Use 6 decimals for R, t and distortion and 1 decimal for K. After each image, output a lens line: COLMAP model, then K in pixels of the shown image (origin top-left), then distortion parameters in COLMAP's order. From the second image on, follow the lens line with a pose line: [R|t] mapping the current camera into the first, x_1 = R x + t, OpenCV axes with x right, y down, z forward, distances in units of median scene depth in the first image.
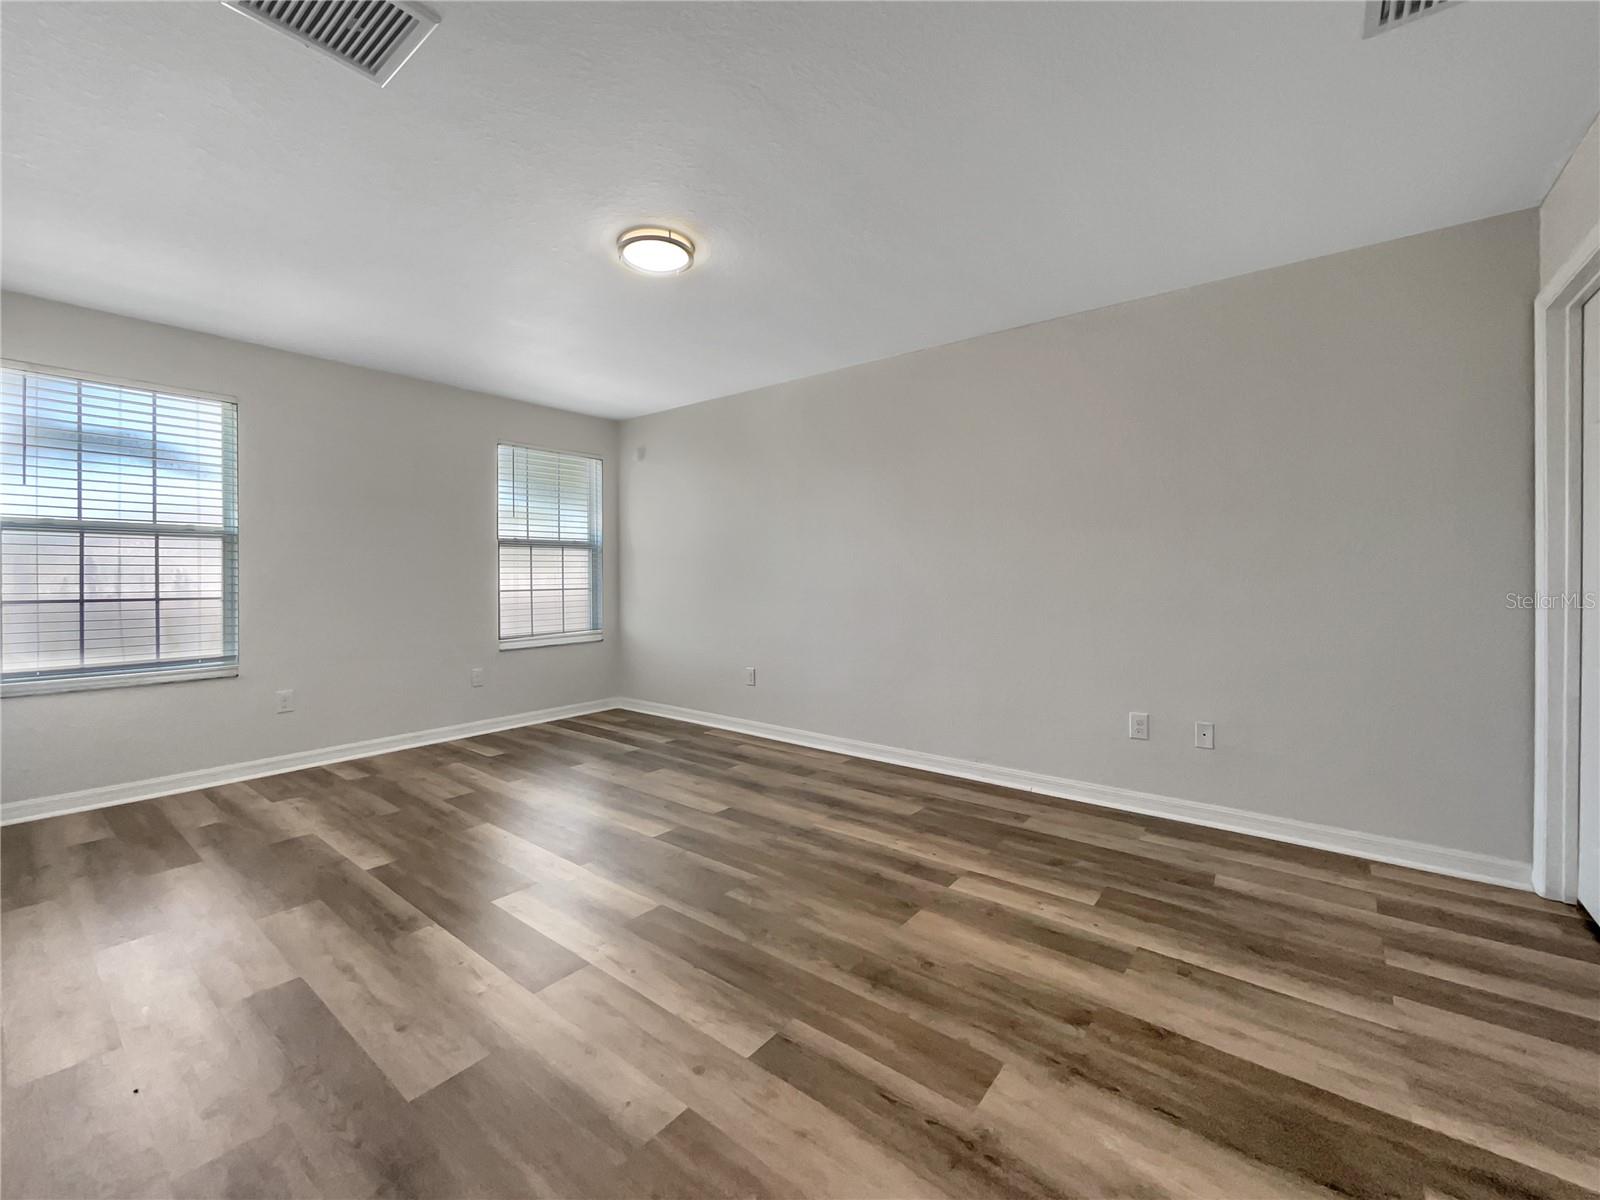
lens RADIAL K [[649.6, 0, 797.7], [0, 649.6, 574.8], [0, 0, 1]] dist [-0.001351, 0.000320]
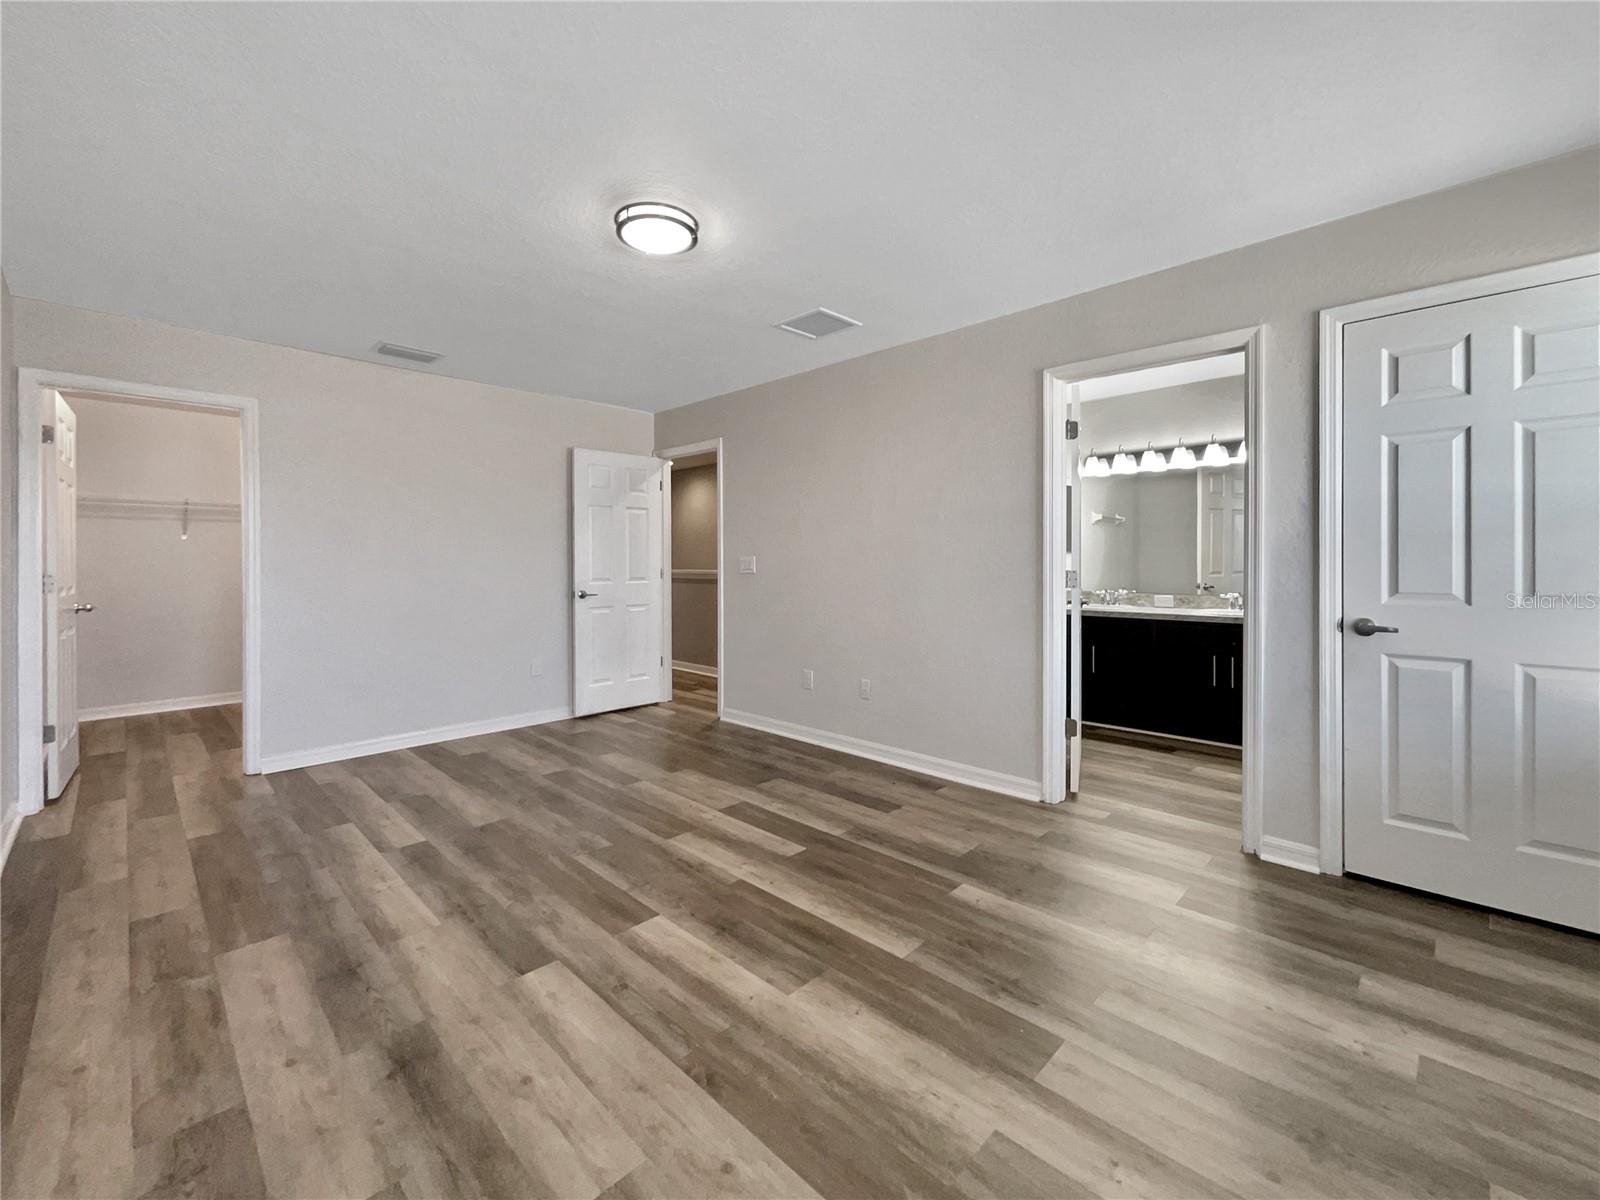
lens RADIAL K [[649.6, 0, 797.7], [0, 649.6, 574.8], [0, 0, 1]] dist [-0.001351, 0.000320]
pose [[-0.994612, 0.005283, 0.103530, -0.486466], [0.007422, 0.999767, 0.020293, -0.016042], [-0.103399, 0.020952, -0.994419, 1.810765]]
